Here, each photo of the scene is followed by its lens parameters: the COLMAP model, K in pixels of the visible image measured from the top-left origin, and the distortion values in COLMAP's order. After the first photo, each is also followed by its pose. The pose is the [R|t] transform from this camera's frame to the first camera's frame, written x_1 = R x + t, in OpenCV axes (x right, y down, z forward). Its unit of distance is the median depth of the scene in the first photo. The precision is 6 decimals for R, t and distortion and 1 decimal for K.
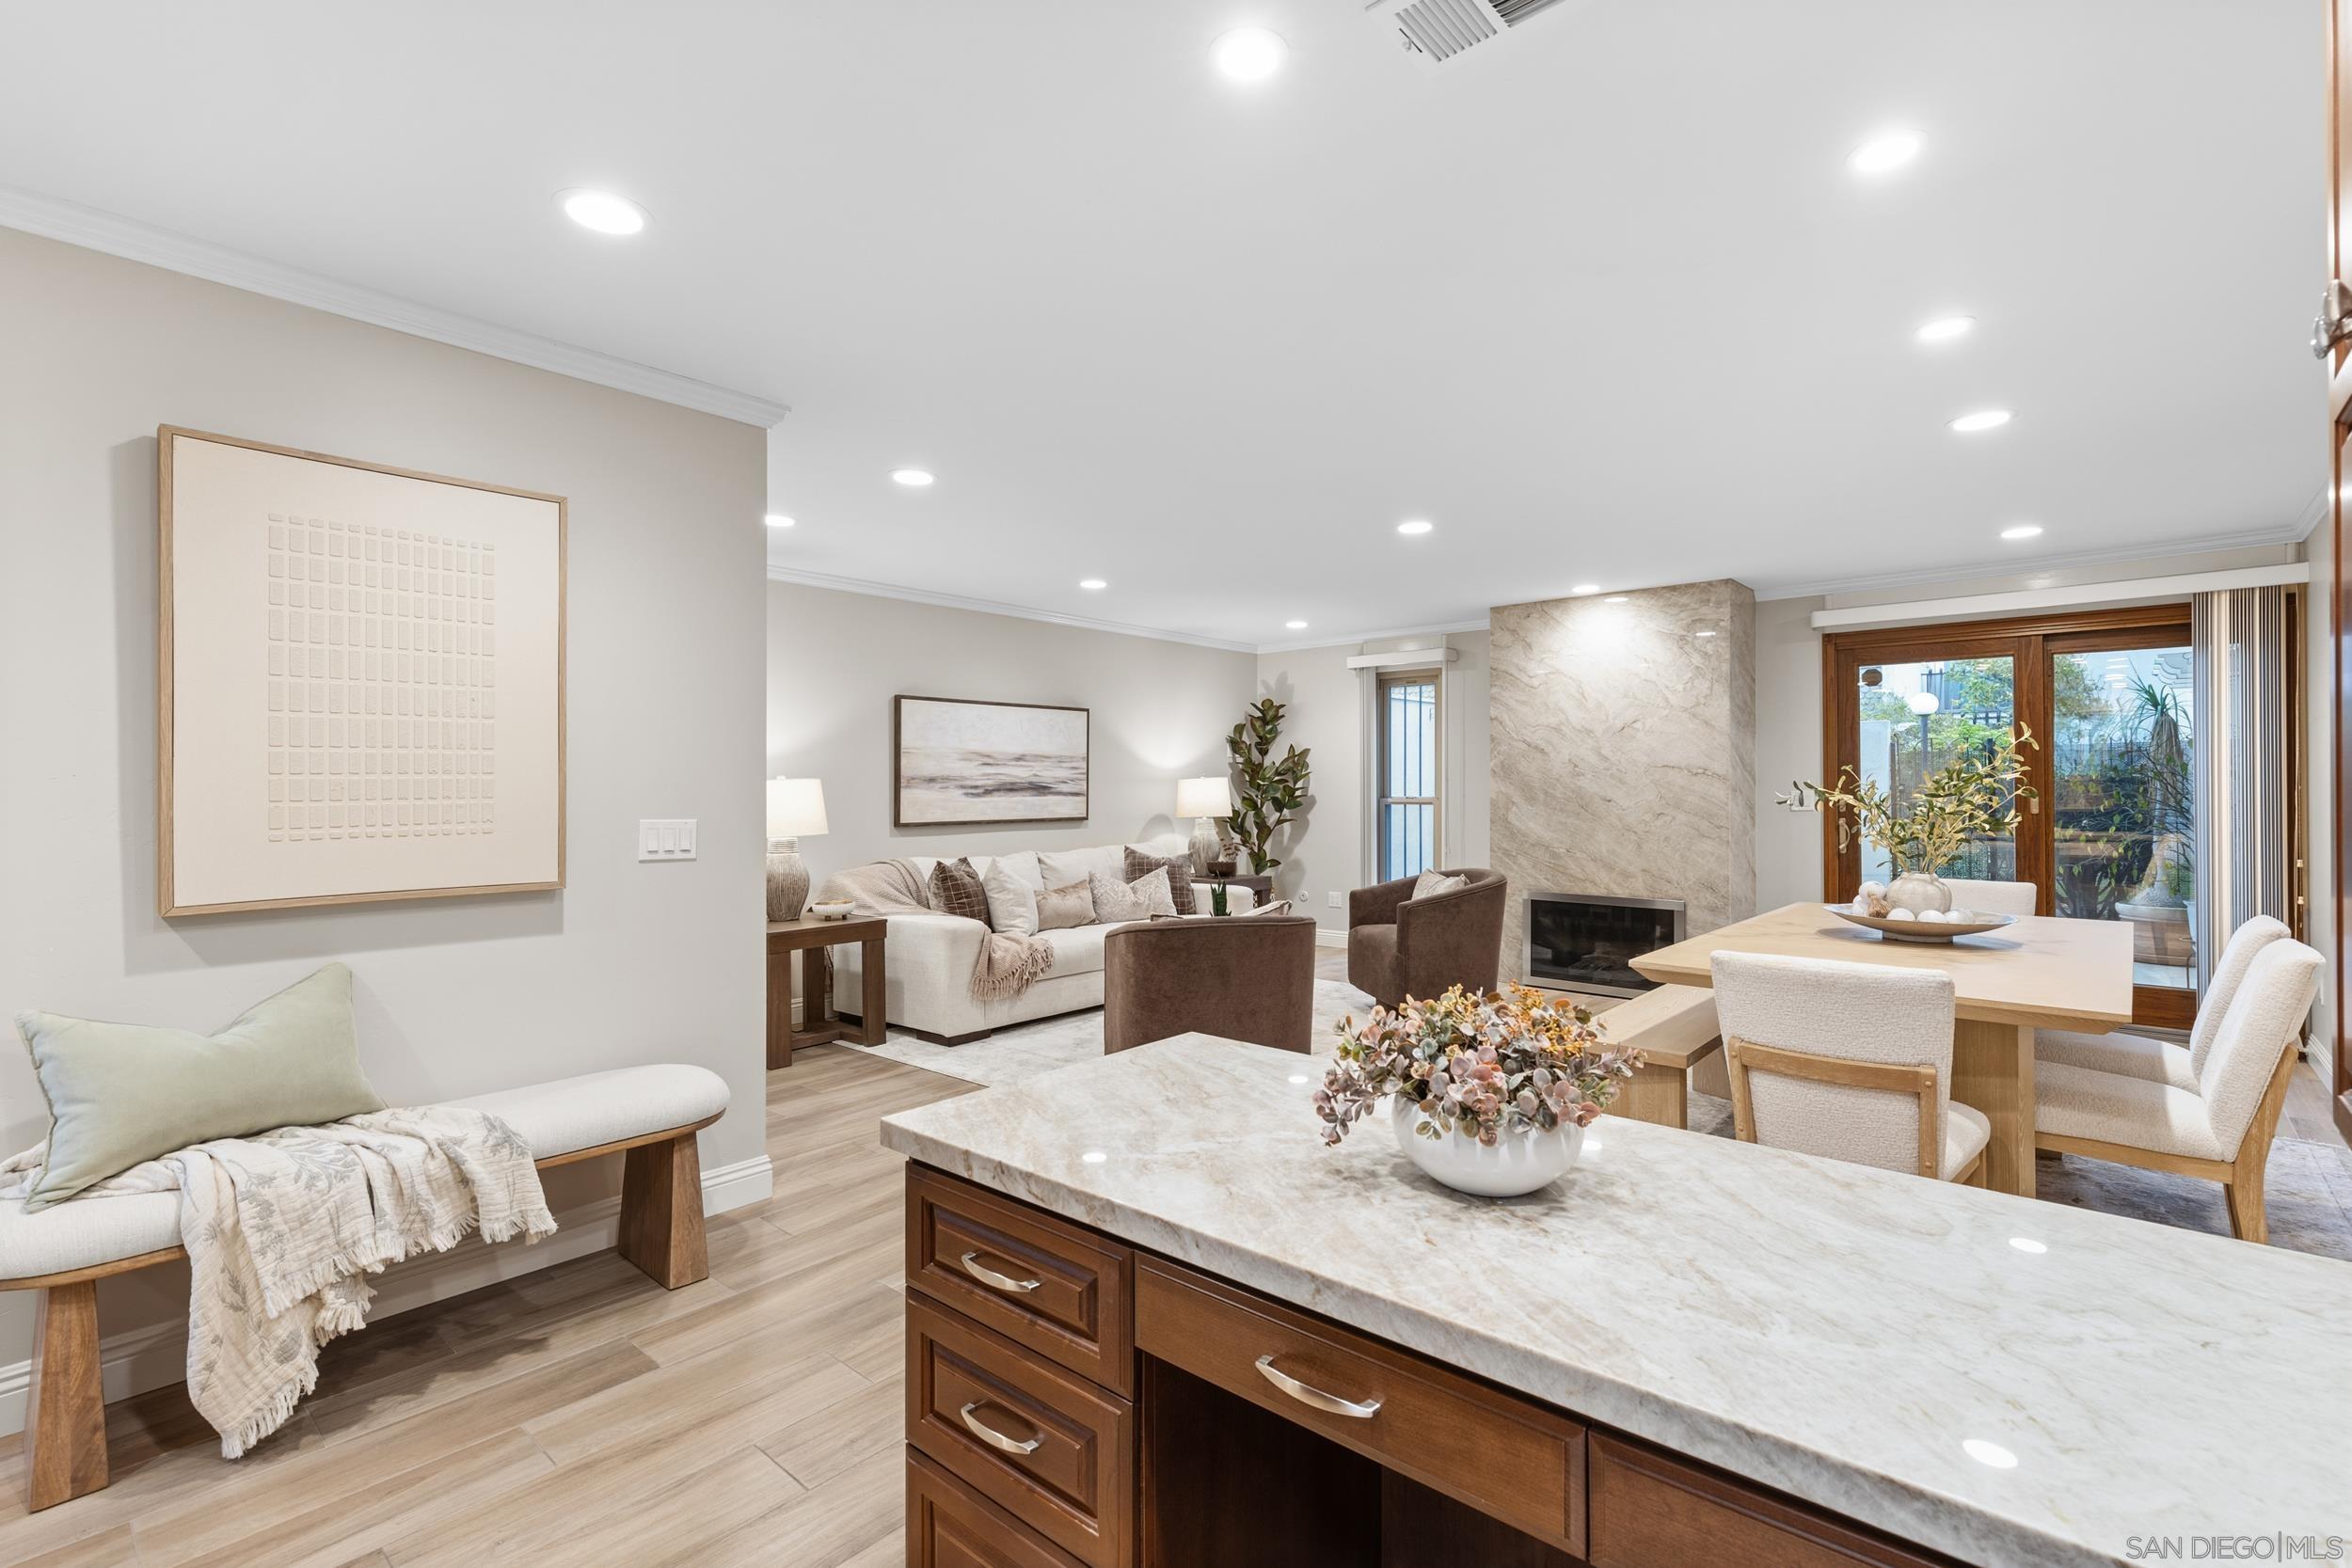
lens RADIAL K [[1064.8, 0, 1170.9], [0, 1064.8, 779.1], [0, 0, 1]] dist [0.010725, -0.003507]
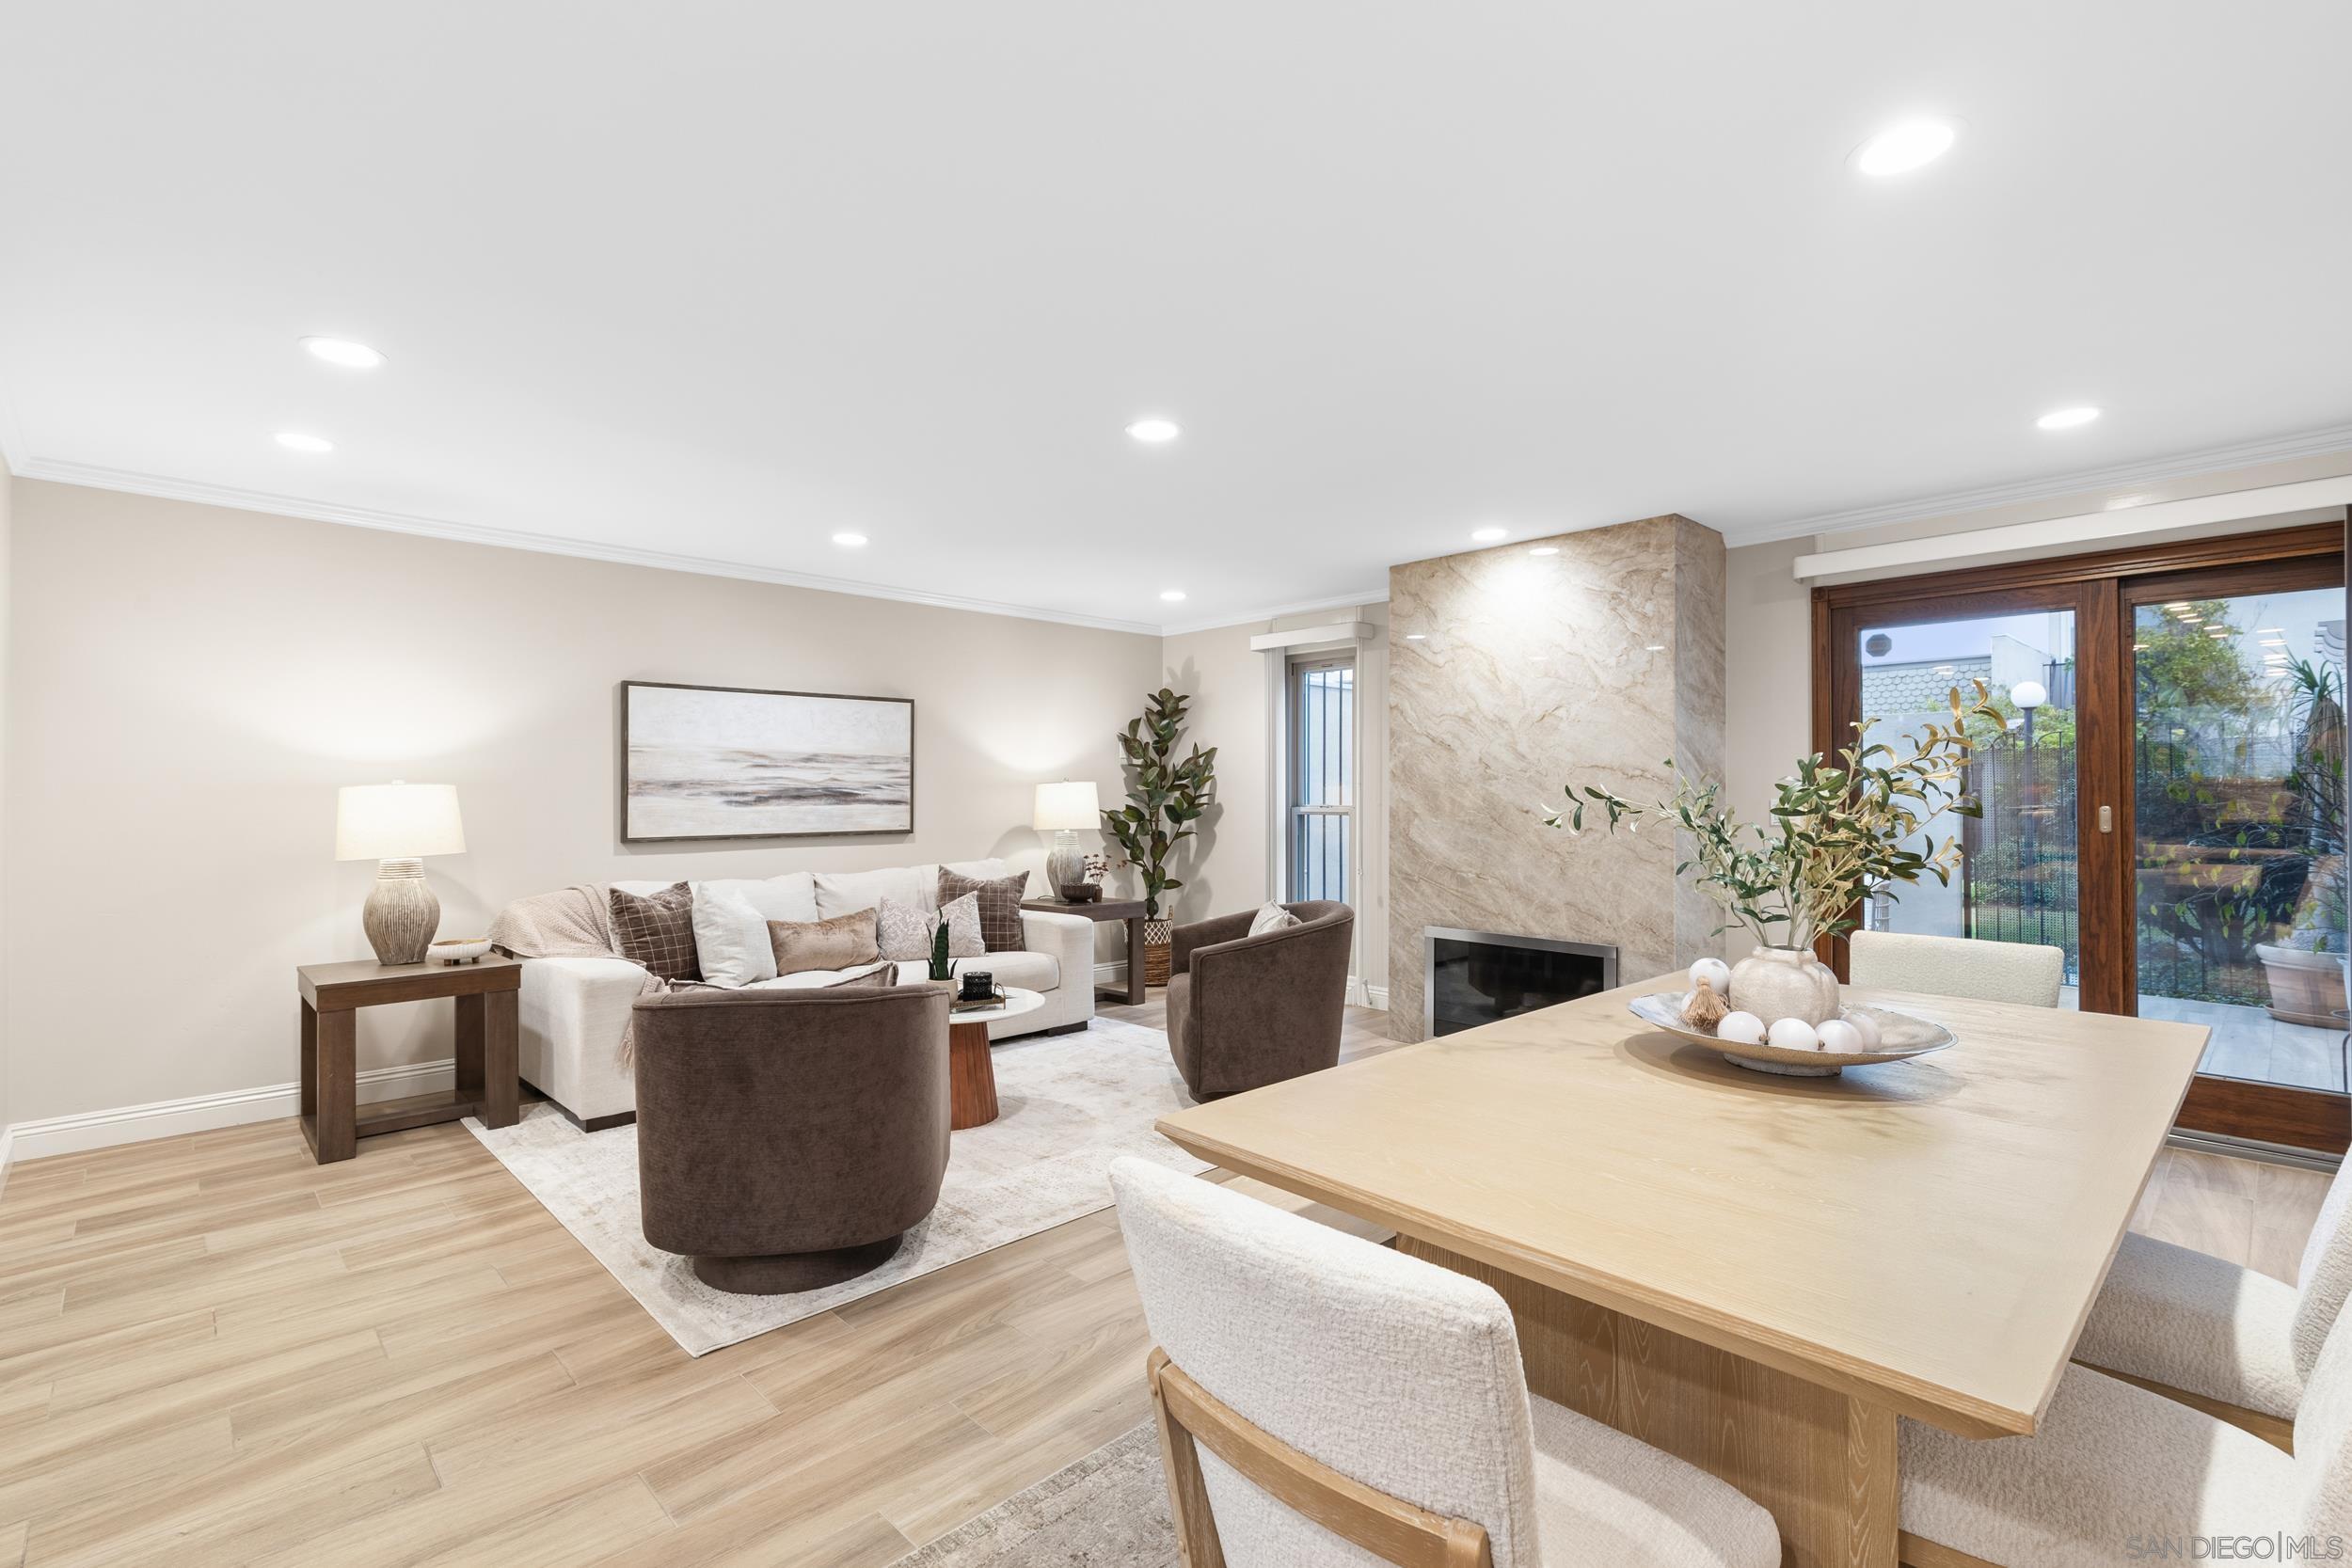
lens RADIAL K [[1064.8, 0, 1171.9], [0, 1064.8, 784.5], [0, 0, 1]] dist [0.010725, -0.003507]
pose [[0.996313, -0.000400, -0.085793, 0.221241], [0.000429, 1.000000, 0.000317, 0.000330], [0.085793, -0.000352, 0.996313, 0.213085]]
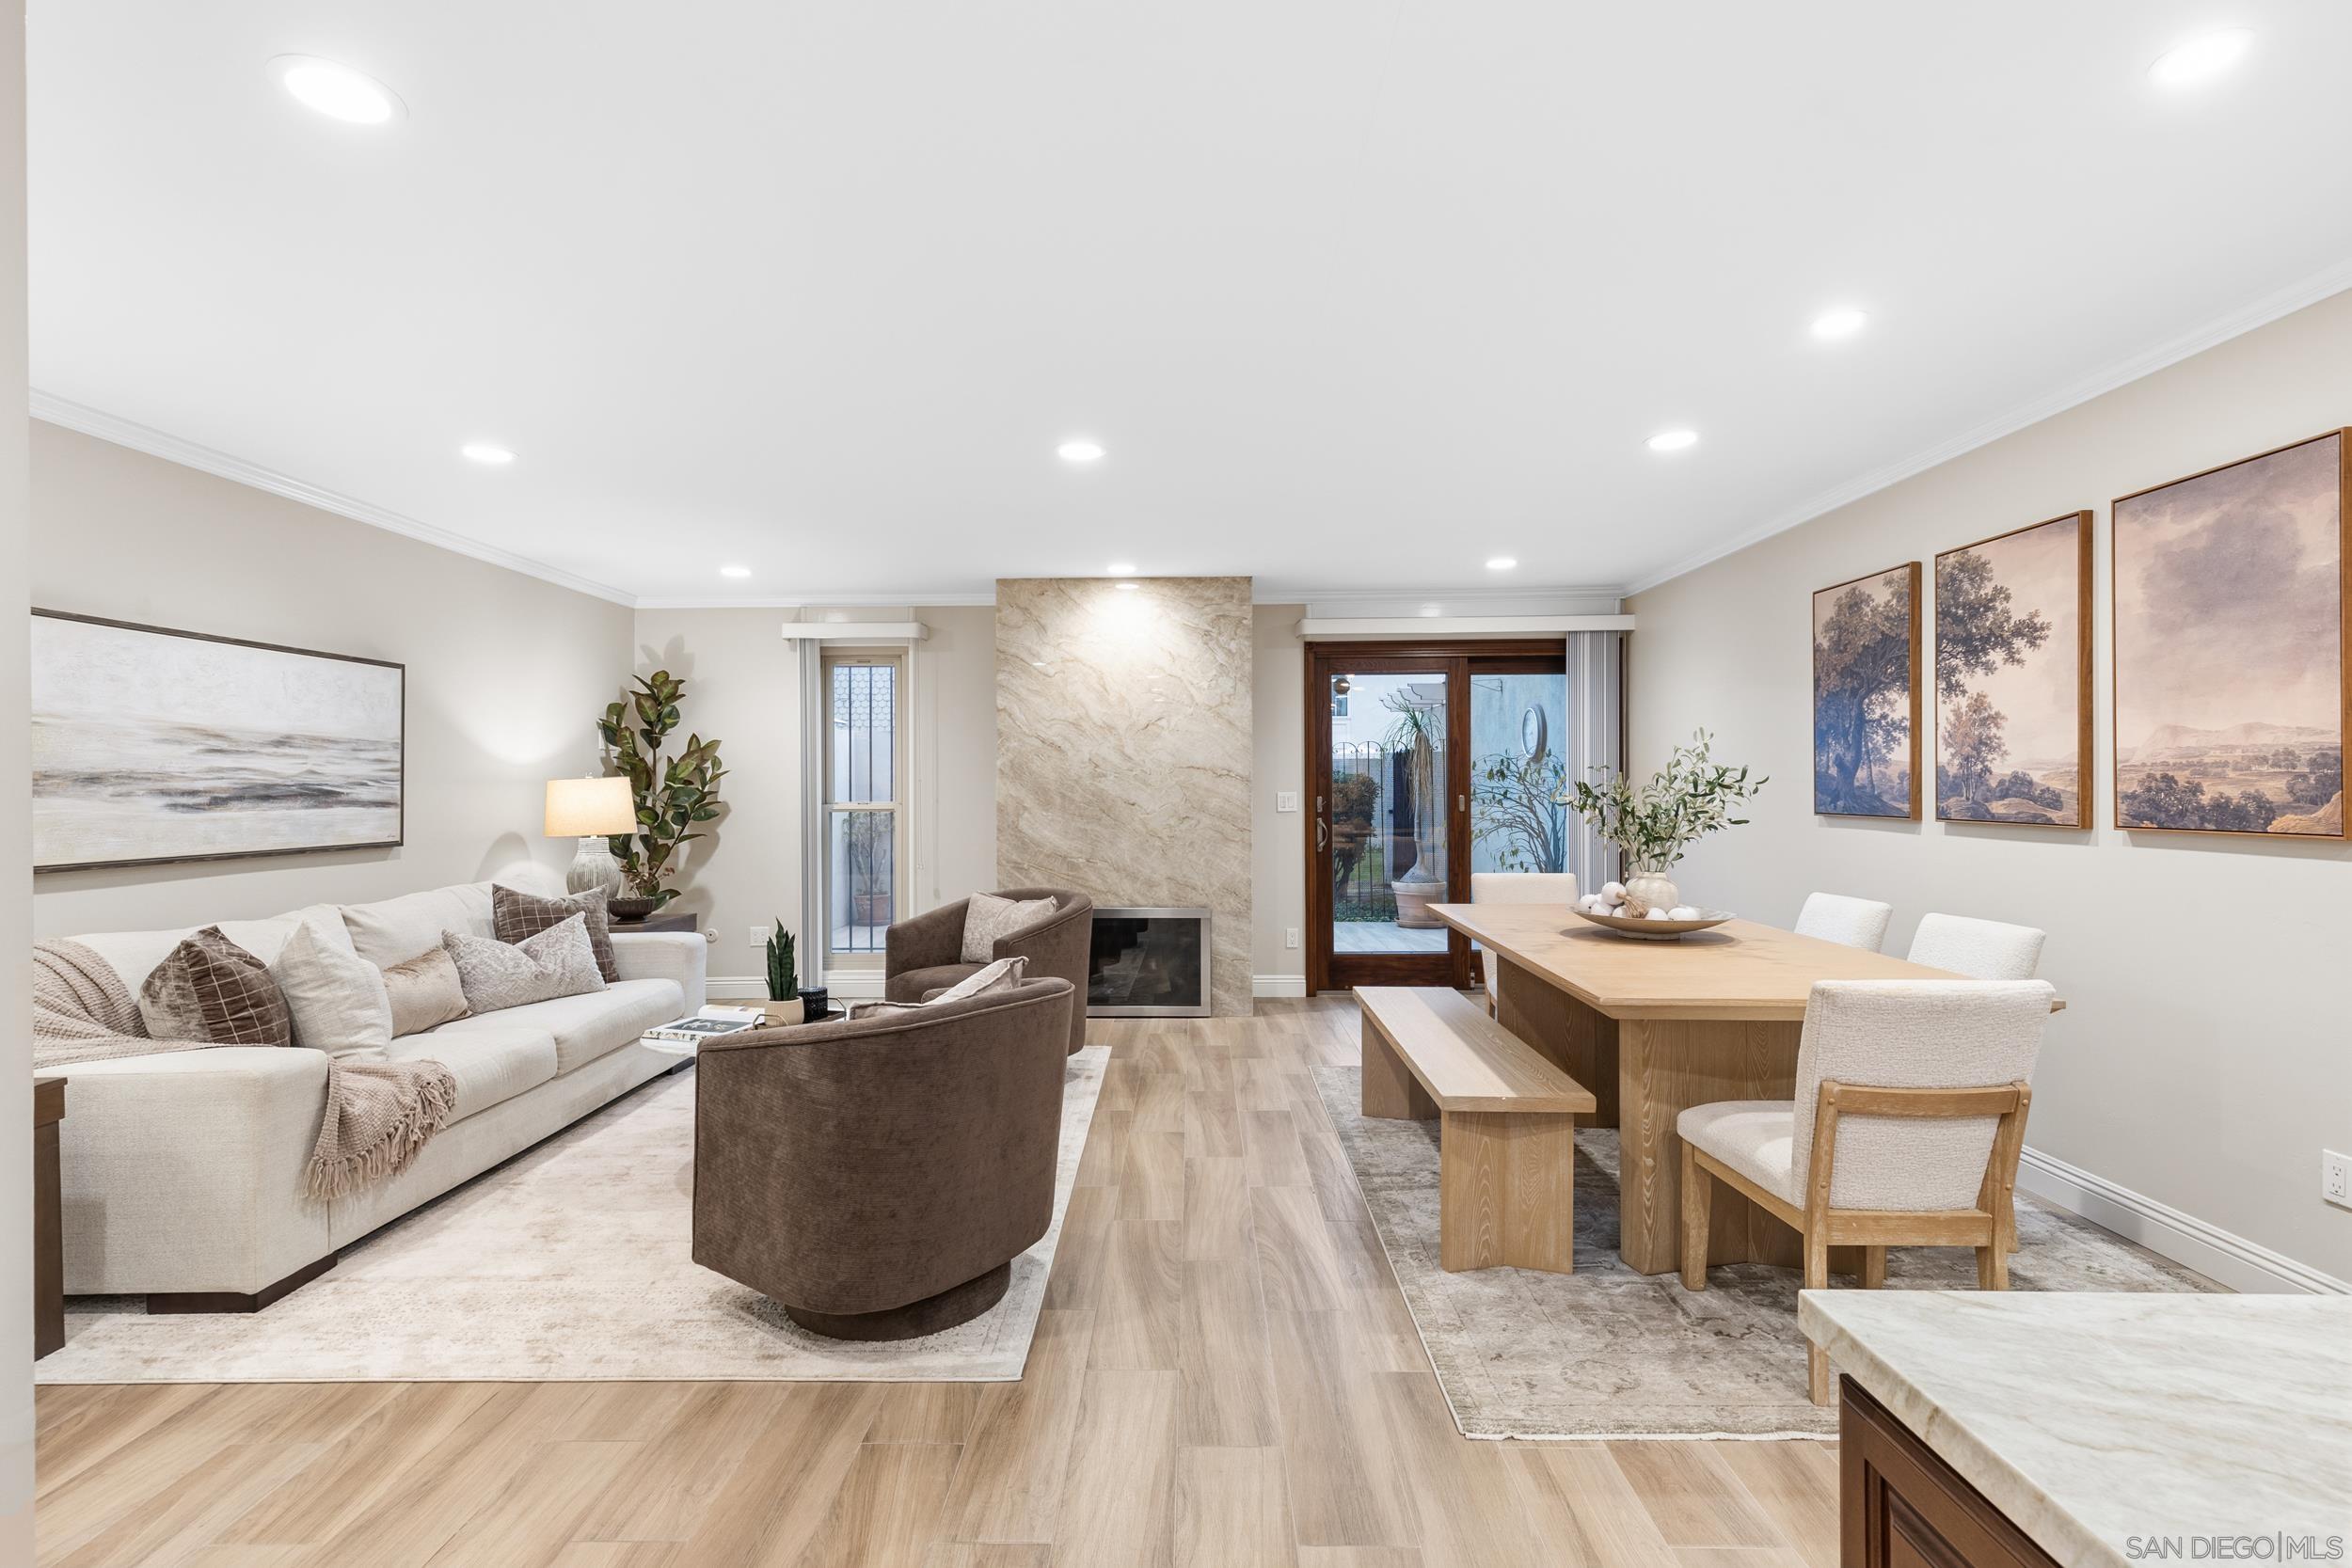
lens RADIAL K [[1091.8, 0, 1173.0], [0, 1091.8, 786.7], [0, 0, 1]] dist [0.013953, -0.004262]
pose [[0.762641, -0.001259, 0.646821, -0.168907], [-0.001052, 0.999994, 0.003186, 0.002182], [-0.646821, -0.003110, 0.762635, 0.260330]]
